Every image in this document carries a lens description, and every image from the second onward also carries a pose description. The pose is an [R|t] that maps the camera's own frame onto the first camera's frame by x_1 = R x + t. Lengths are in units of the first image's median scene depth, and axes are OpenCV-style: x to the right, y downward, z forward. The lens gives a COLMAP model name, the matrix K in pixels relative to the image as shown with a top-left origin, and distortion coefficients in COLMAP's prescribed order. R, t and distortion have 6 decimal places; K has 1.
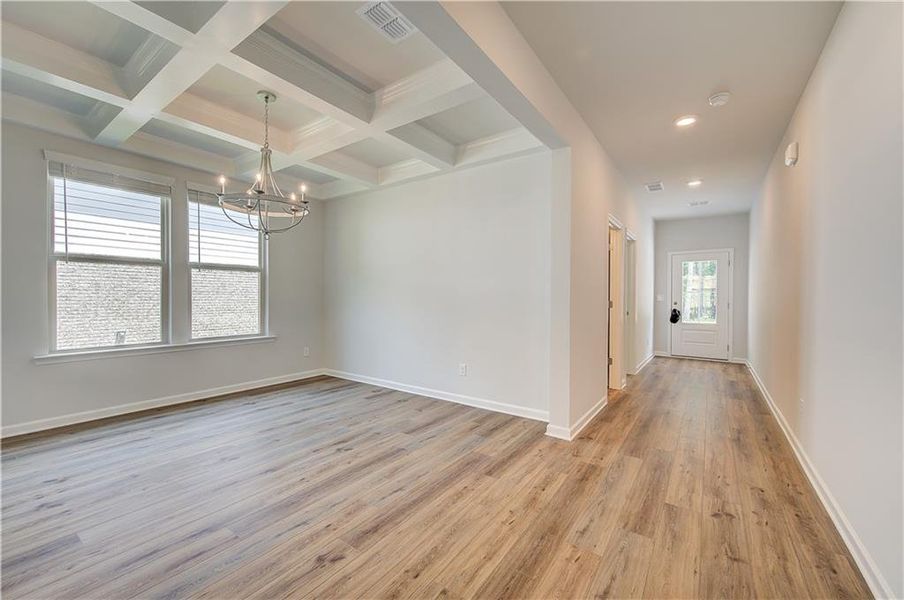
lens RADIAL K [[363.0, 0, 452.1], [0, 363.0, 302.2], [0, 0, 1]] dist [0.012539, -0.001884]
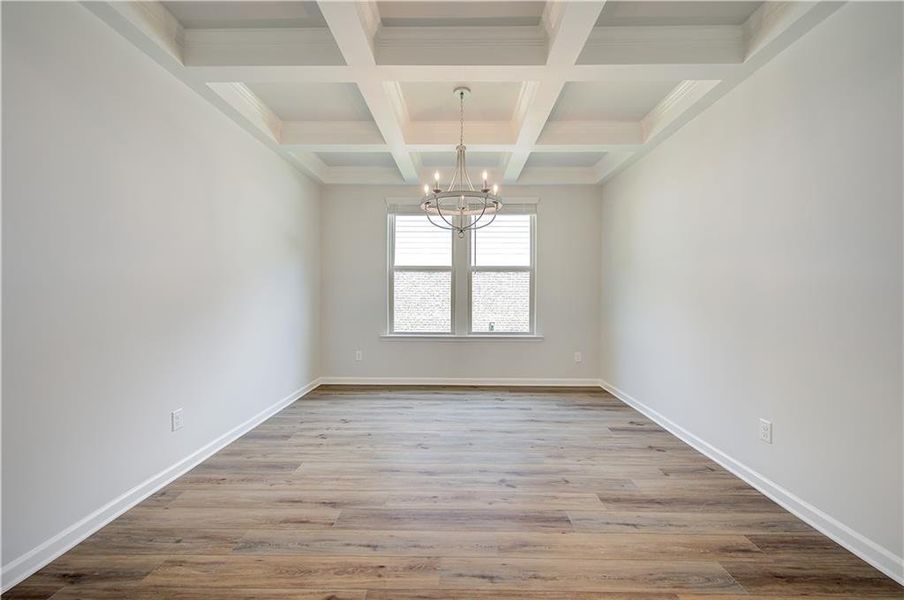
lens RADIAL K [[363.0, 0, 451.8], [0, 363.0, 300.9], [0, 0, 1]] dist [0.012539, -0.001884]
pose [[0.572484, 0.012961, -0.819813, 0.293050], [-0.012970, 0.999893, 0.006751, -0.007961], [0.819813, 0.006768, 0.572591, 0.426896]]
